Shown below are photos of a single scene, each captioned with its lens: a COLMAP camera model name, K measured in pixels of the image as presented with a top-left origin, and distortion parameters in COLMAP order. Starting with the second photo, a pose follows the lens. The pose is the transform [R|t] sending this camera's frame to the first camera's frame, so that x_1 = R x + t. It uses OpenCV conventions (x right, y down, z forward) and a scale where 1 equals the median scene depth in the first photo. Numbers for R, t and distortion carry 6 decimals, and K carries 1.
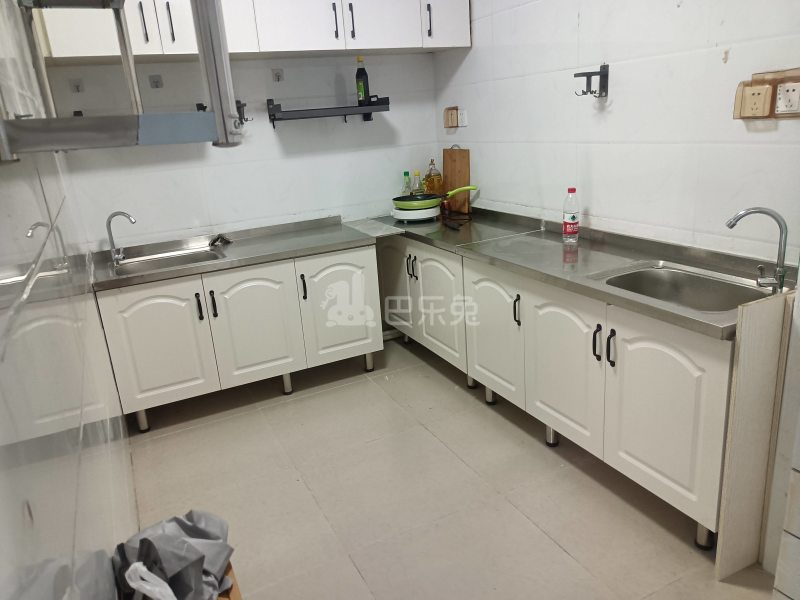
lens RADIAL K [[585.6, 0, 400.2], [0, 585.6, 302.3], [0, 0, 1]] dist [0.004110, -0.008465]
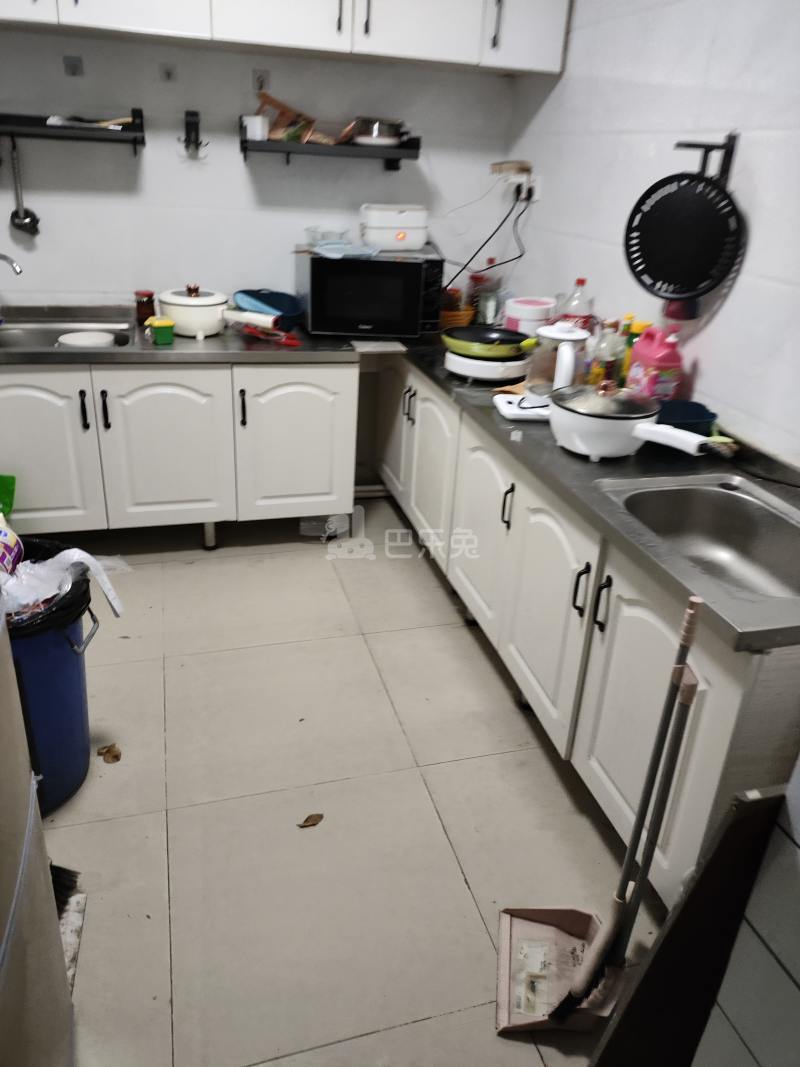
lens RADIAL K [[775.2, 0, 396.3], [0, 775.2, 514.7], [0, 0, 1]] dist [0.080023, -0.103055]
pose [[0.976205, 0.191153, -0.102393, 0.142049], [-0.177414, 0.975545, 0.129754, -0.058103], [0.124692, -0.108500, 0.986245, 0.102672]]
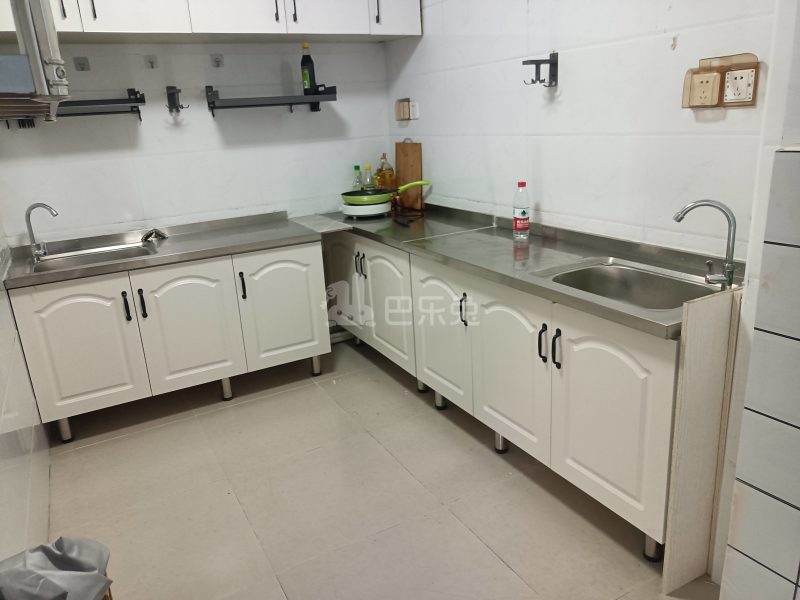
lens RADIAL K [[593.5, 0, 400.6], [0, 593.5, 302.0], [0, 0, 1]] dist [-0.005635, -0.004694]
pose [[0.998580, 0.000625, 0.053276, 0.039419], [-0.000371, 0.999988, -0.004782, 0.004850], [-0.053278, 0.004756, 0.998568, 0.041191]]
